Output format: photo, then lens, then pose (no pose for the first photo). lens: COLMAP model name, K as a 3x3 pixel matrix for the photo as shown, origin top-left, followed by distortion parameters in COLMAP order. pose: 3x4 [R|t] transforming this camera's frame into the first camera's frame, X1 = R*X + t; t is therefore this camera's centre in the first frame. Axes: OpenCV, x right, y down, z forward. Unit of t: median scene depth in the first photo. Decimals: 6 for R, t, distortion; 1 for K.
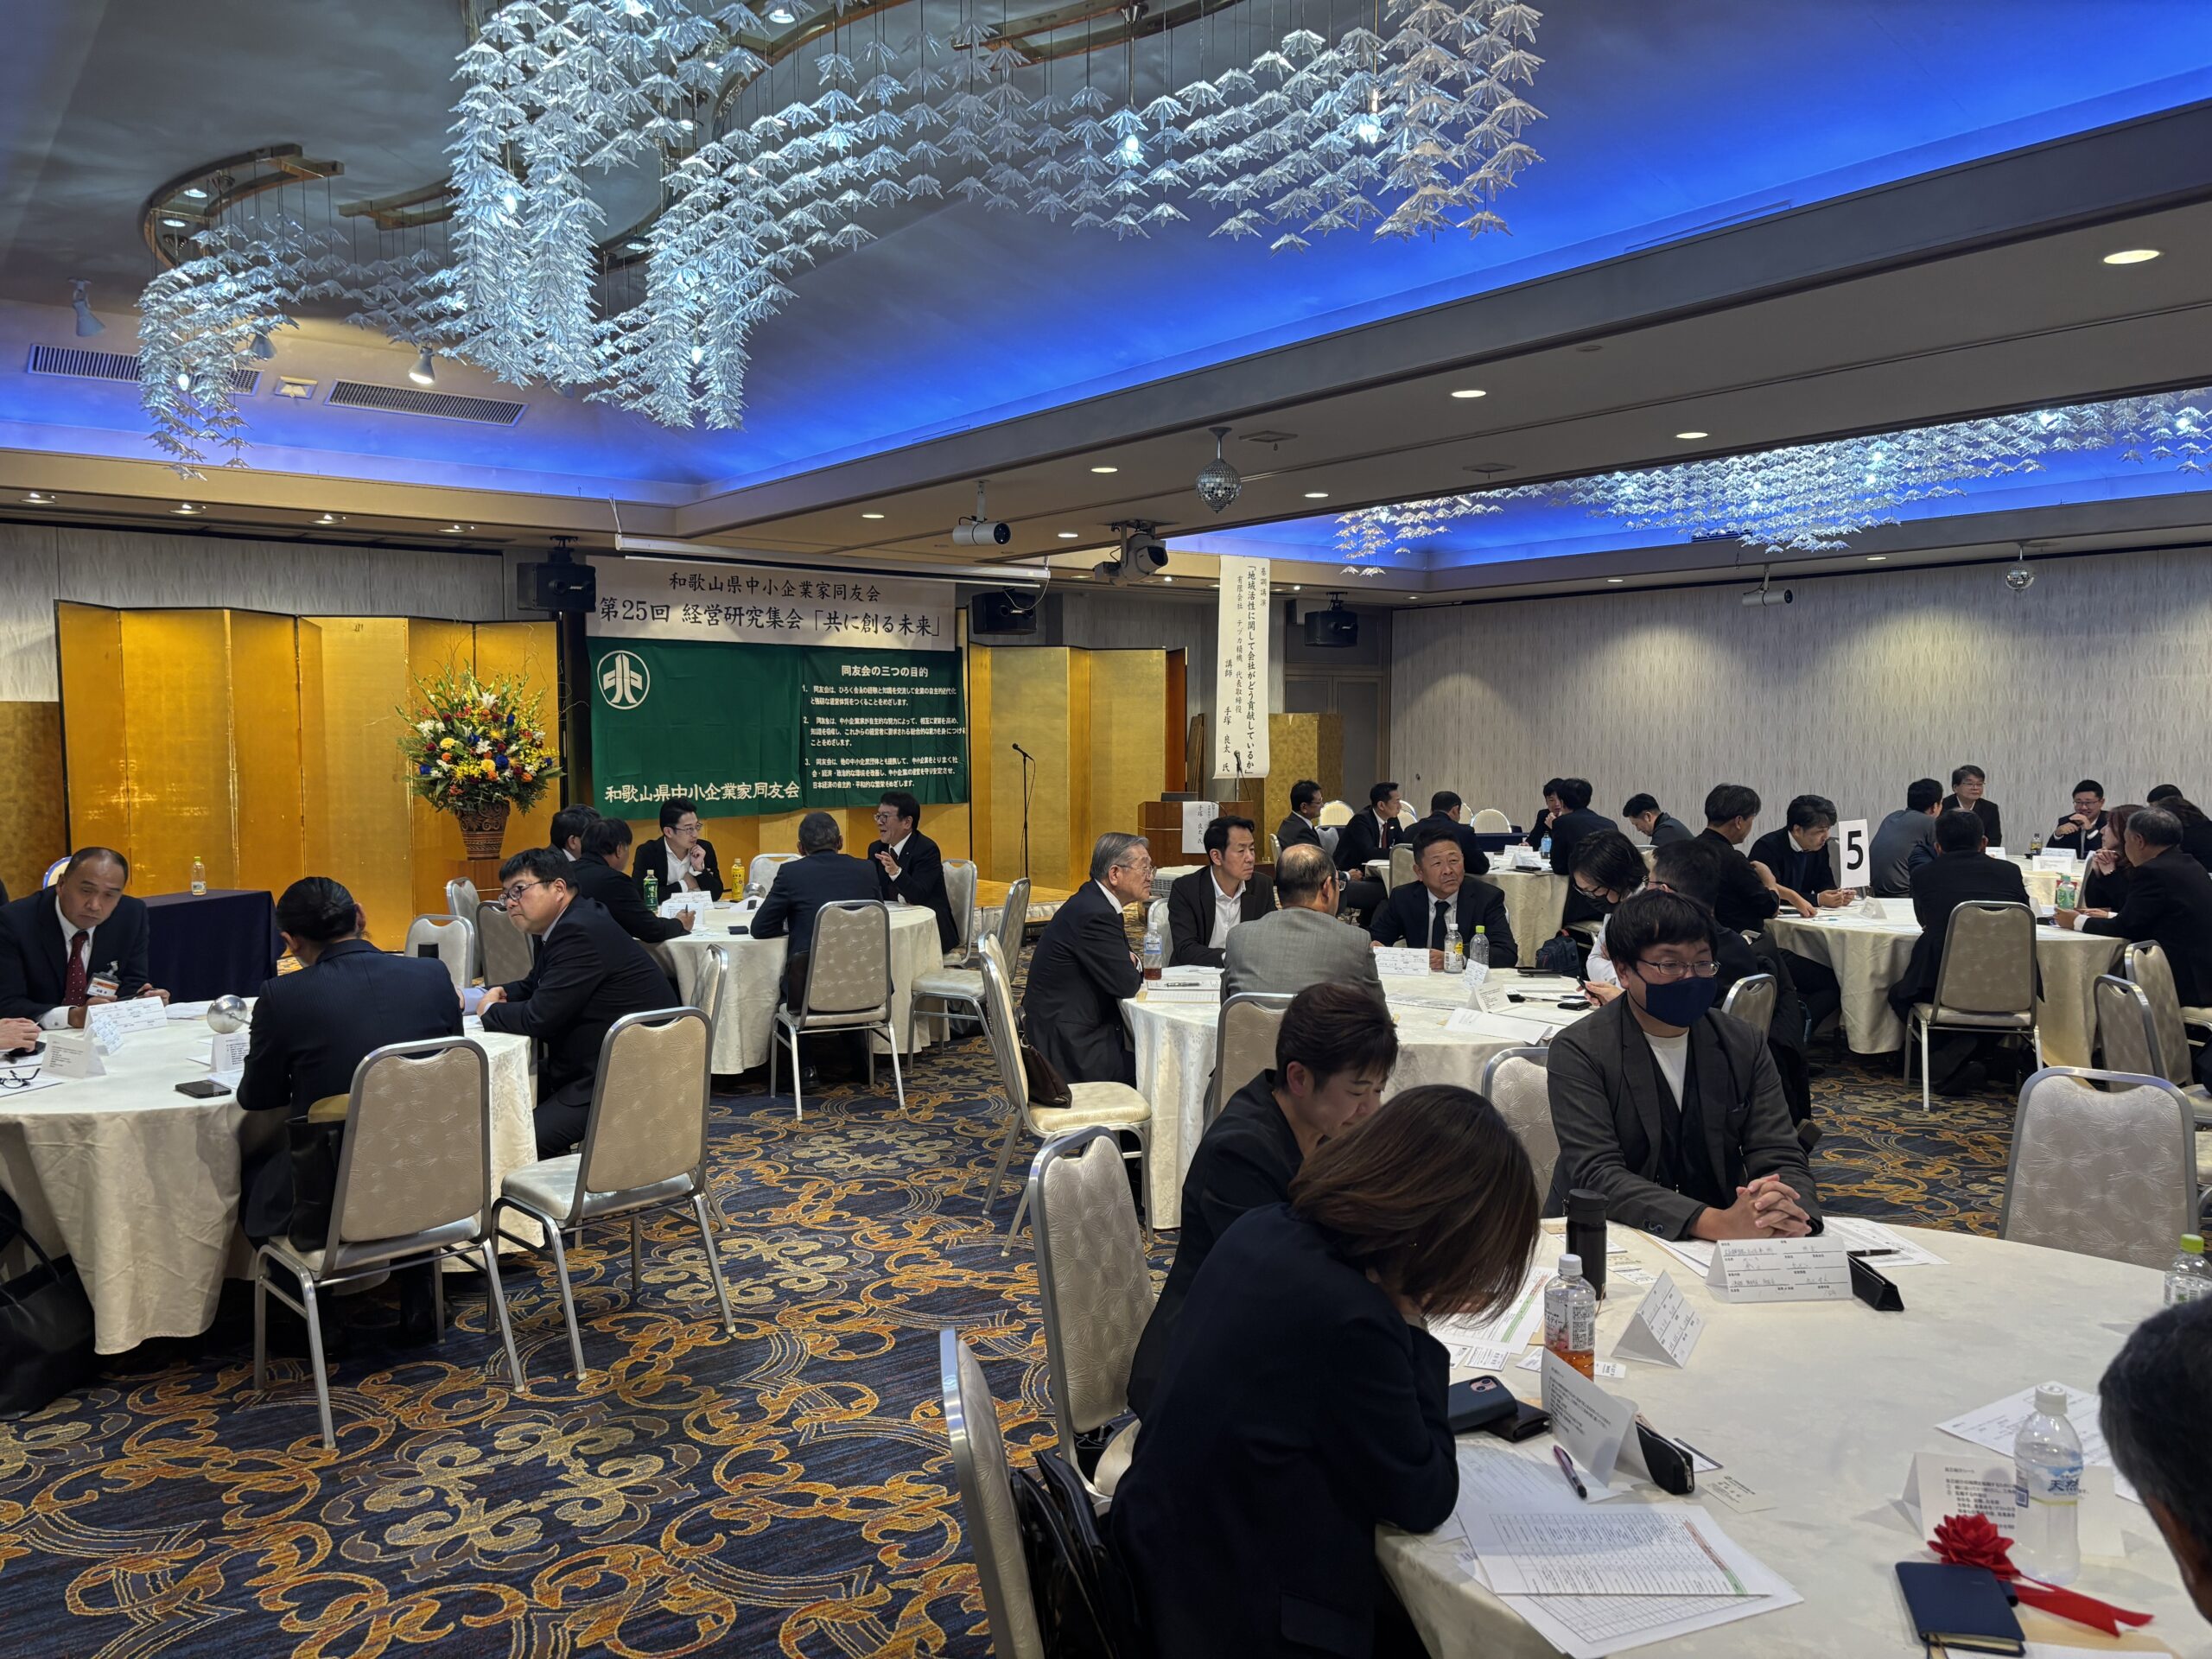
lens RADIAL K [[1693.7, 0, 1106.0], [0, 1693.7, 829.5], [0, 0, 1]] dist [-0.000192, -0.000086]
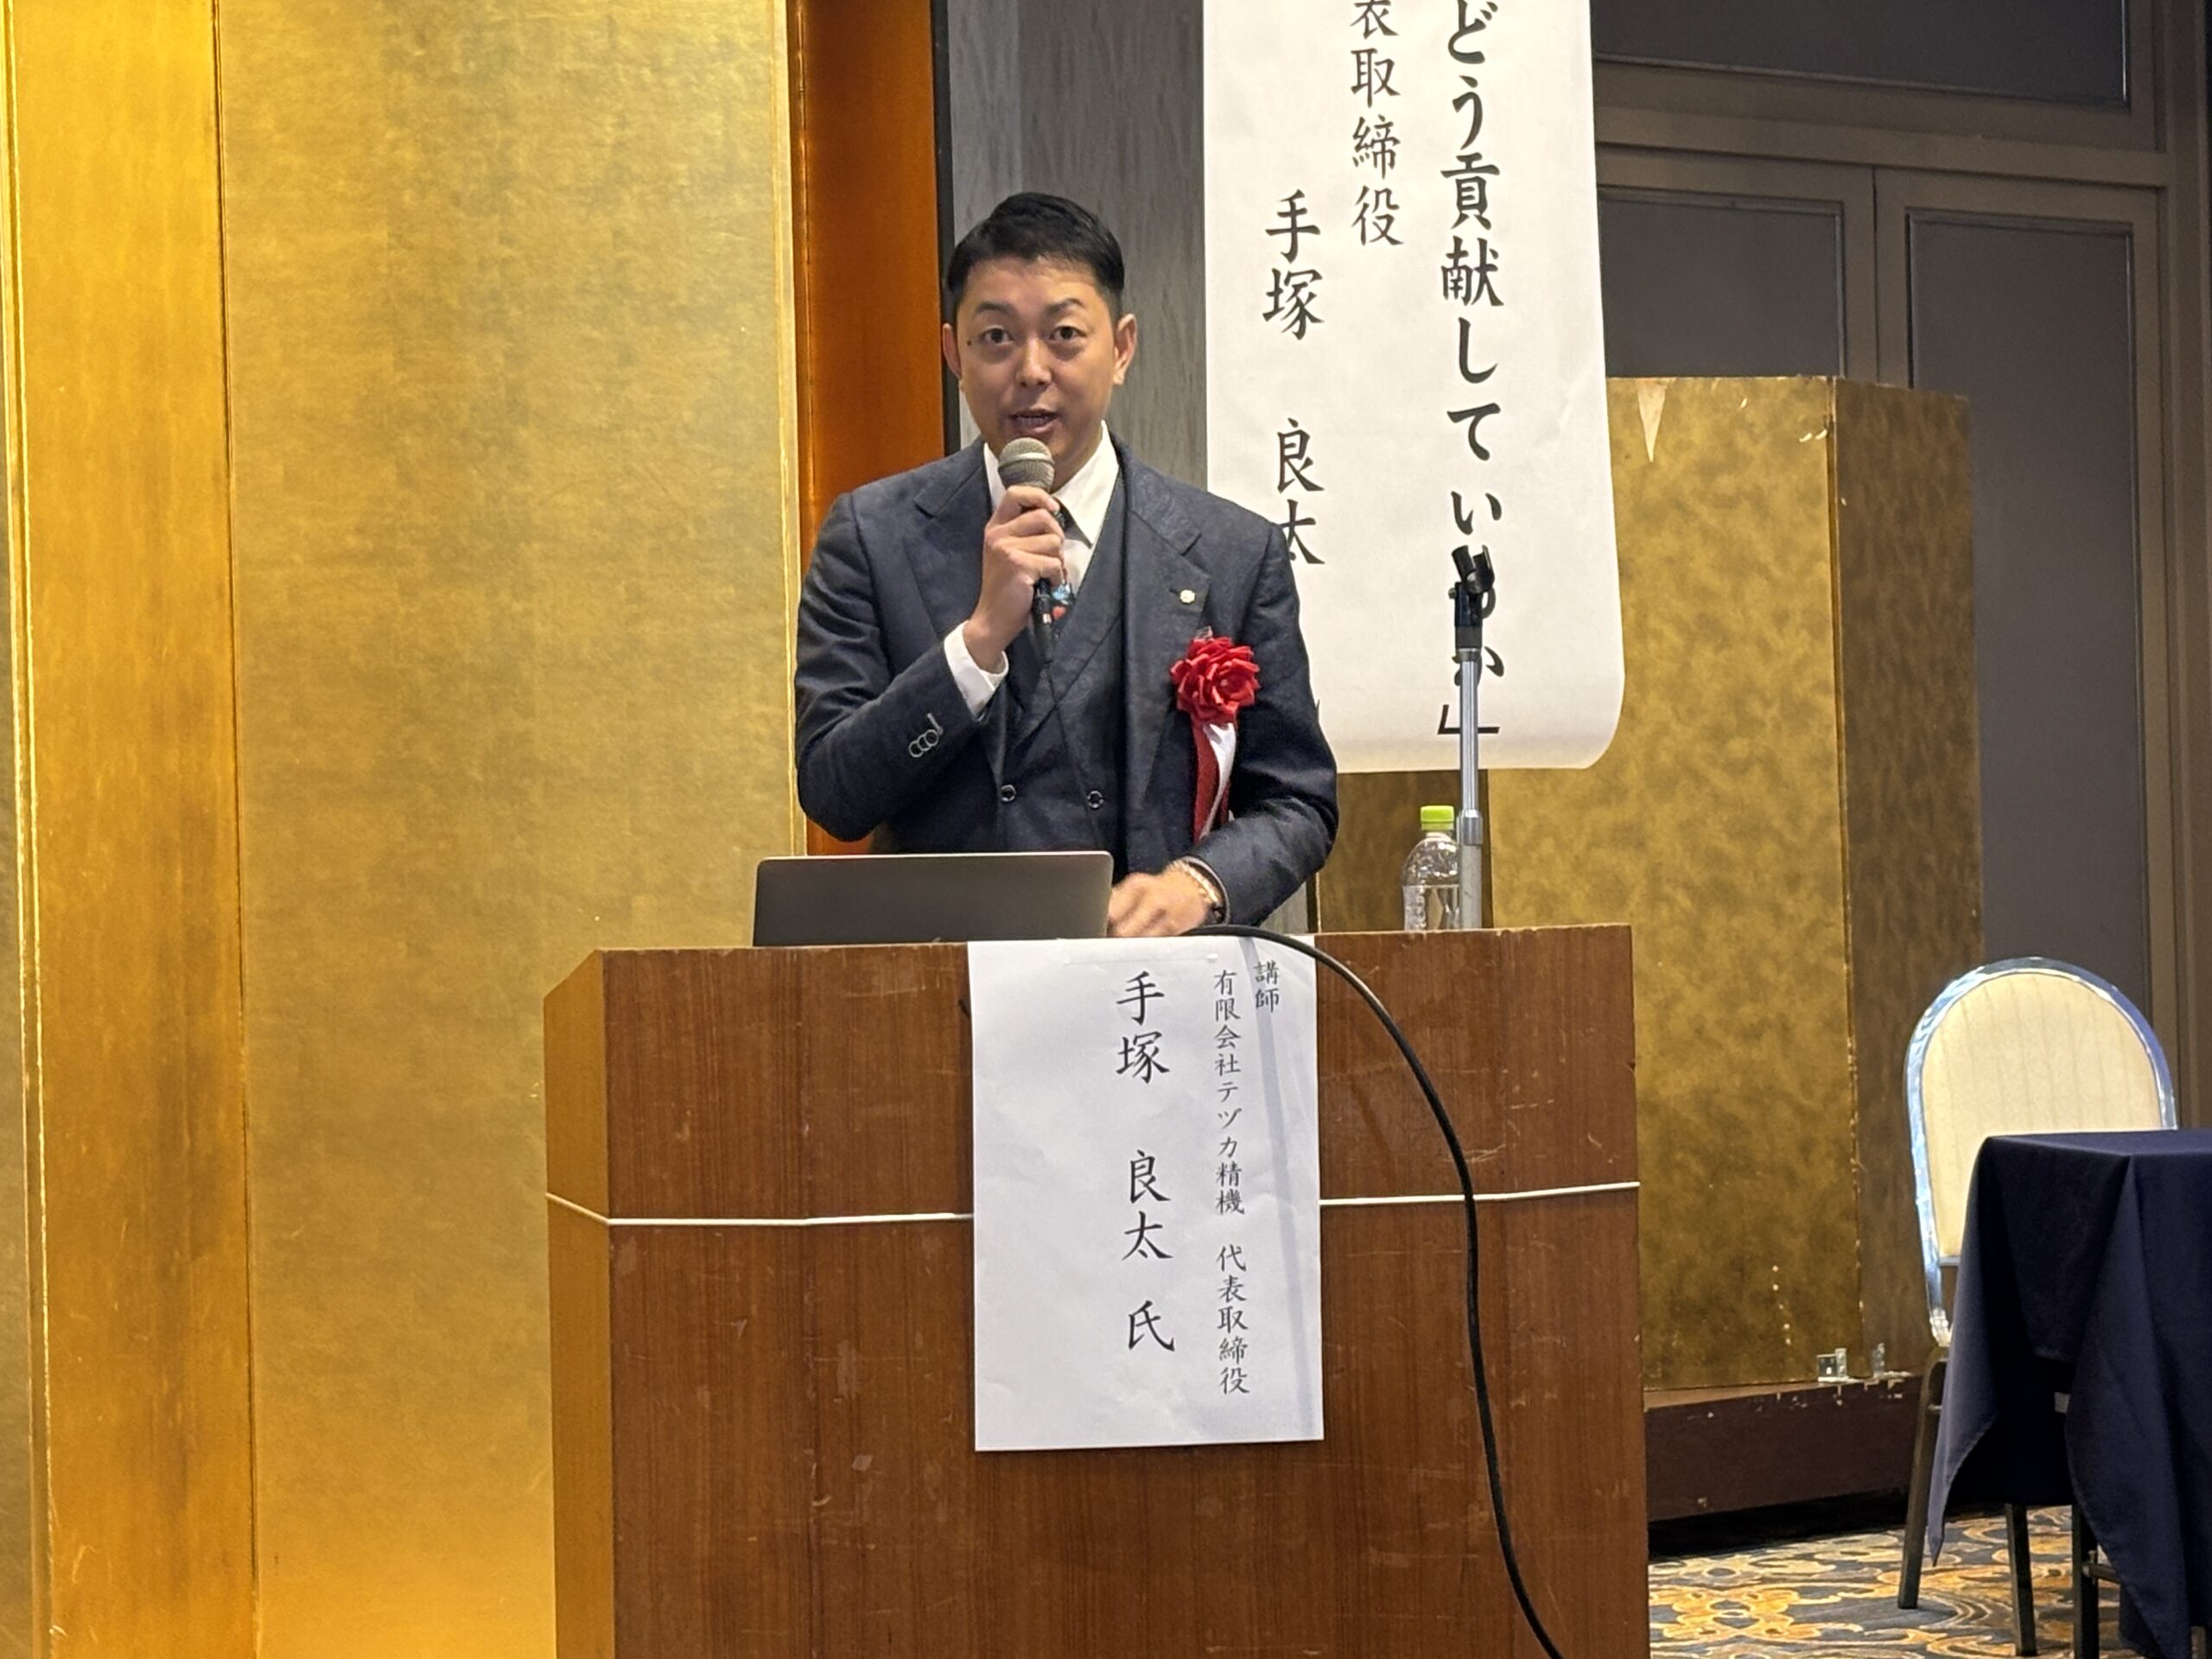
lens RADIAL K [[5750.5, 0, 1106.0], [0, 5750.5, 829.5], [0, 0, 1]] dist [0.003166, 0.013453]
pose [[0.996164, -0.023856, 0.084186, 0.019471], [0.028762, 0.997928, -0.057553, -0.002478], [-0.082638, 0.059753, 0.994787, 0.513568]]
